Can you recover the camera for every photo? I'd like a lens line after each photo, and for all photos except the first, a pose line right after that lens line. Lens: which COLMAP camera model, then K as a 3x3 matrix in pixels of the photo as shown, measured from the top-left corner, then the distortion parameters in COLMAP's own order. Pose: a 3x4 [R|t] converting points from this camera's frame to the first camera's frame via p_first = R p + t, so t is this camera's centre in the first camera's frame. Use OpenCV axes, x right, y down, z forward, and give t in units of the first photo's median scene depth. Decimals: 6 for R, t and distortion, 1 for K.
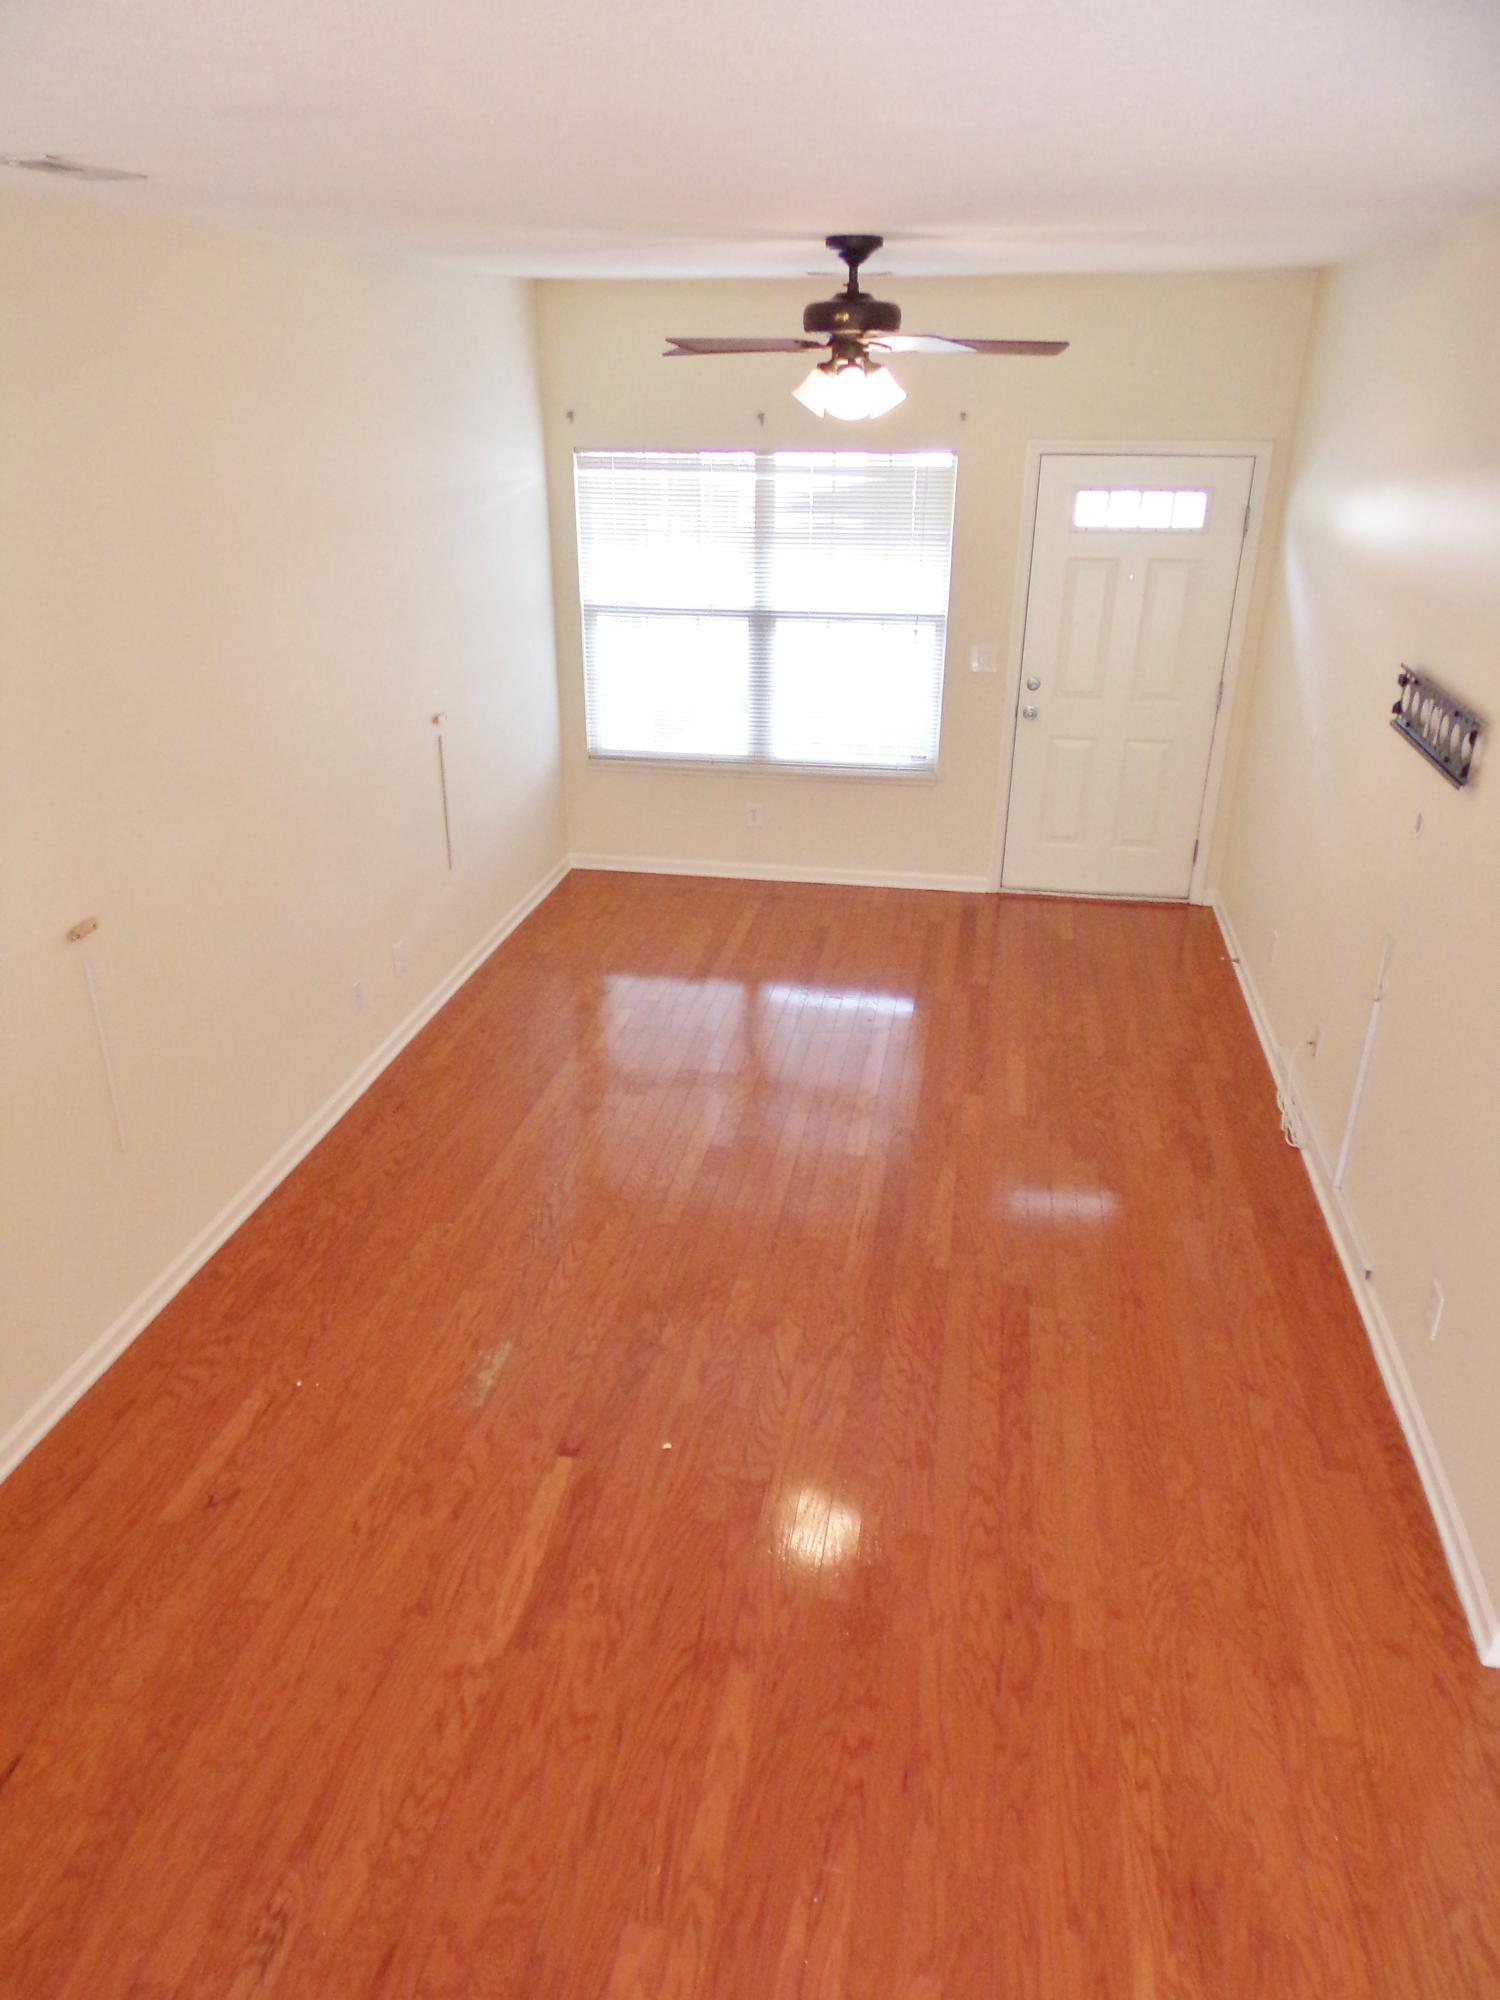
lens RADIAL K [[1417.3, 0, 743.5], [0, 1417.3, 1028.7], [0, 0, 1]] dist [0.090810, -0.099300]
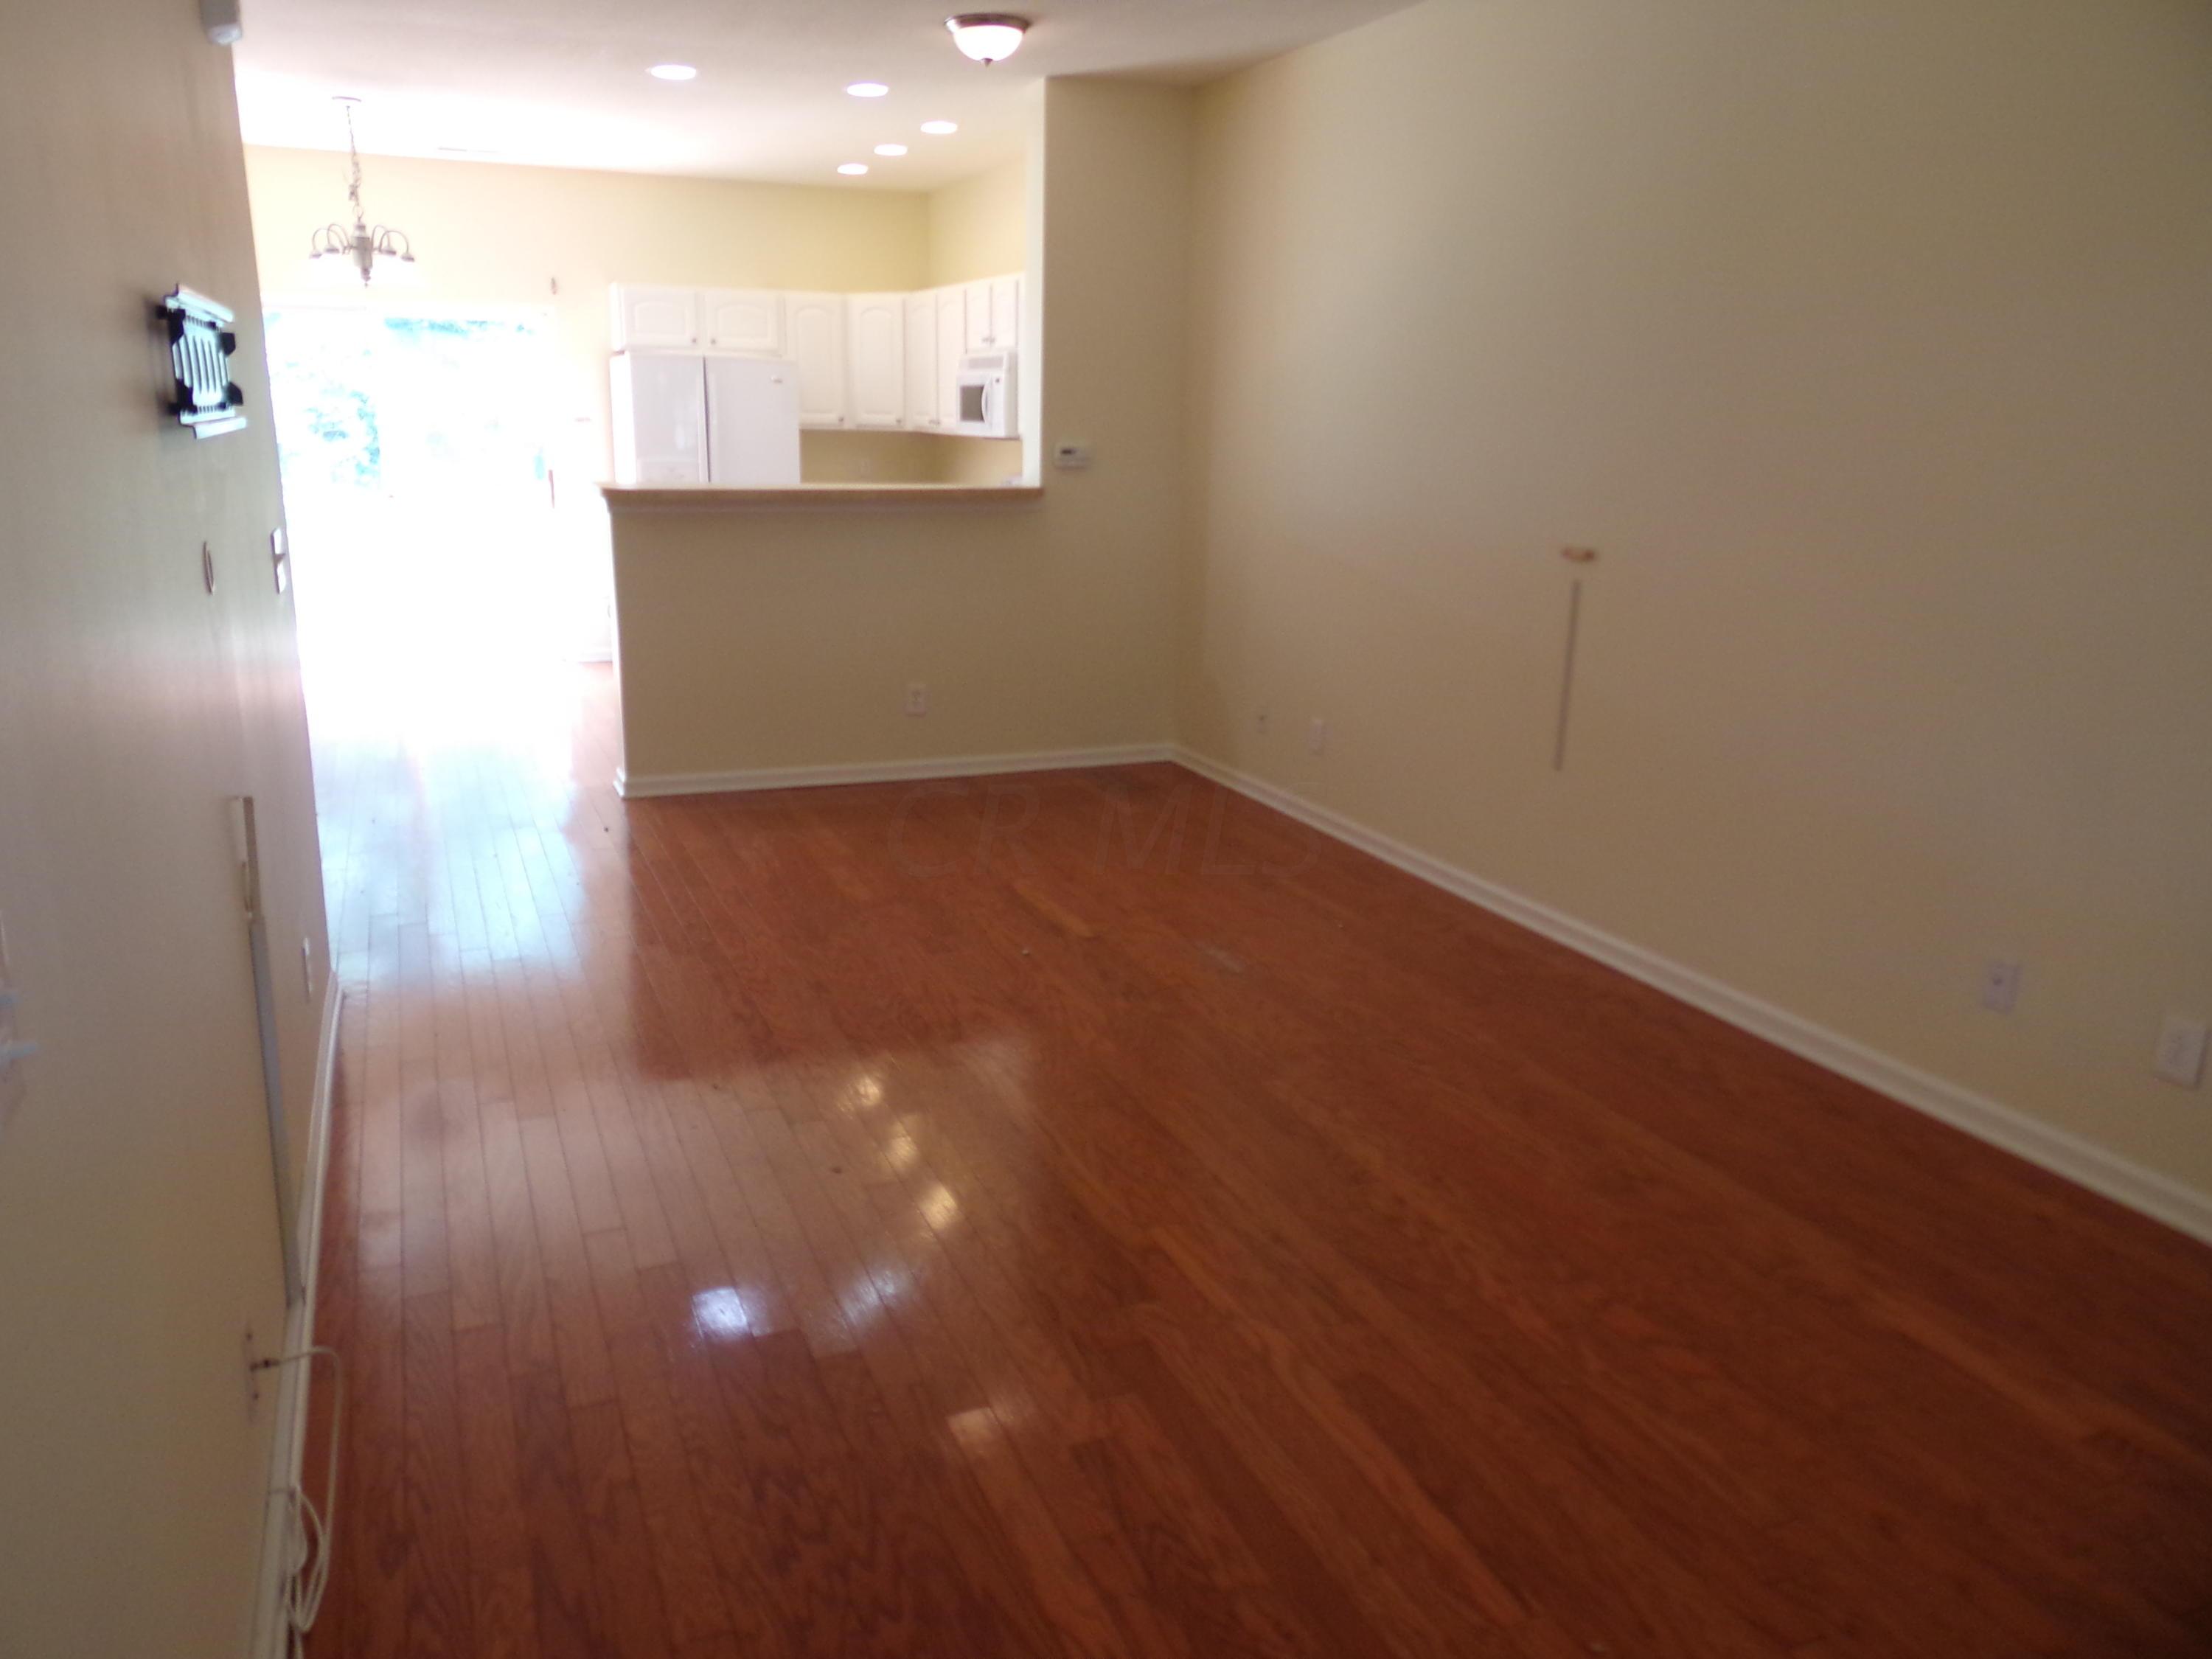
lens RADIAL K [[1575.1, 0, 1045.8], [0, 1575.1, 803.5], [0, 0, 1]] dist [0.097592, -0.104315]
pose [[-0.851086, 0.107439, -0.513916, 0.299111], [-0.232911, 0.799989, 0.552964, -0.267763], [0.470538, 0.590317, -0.655836, 0.915132]]
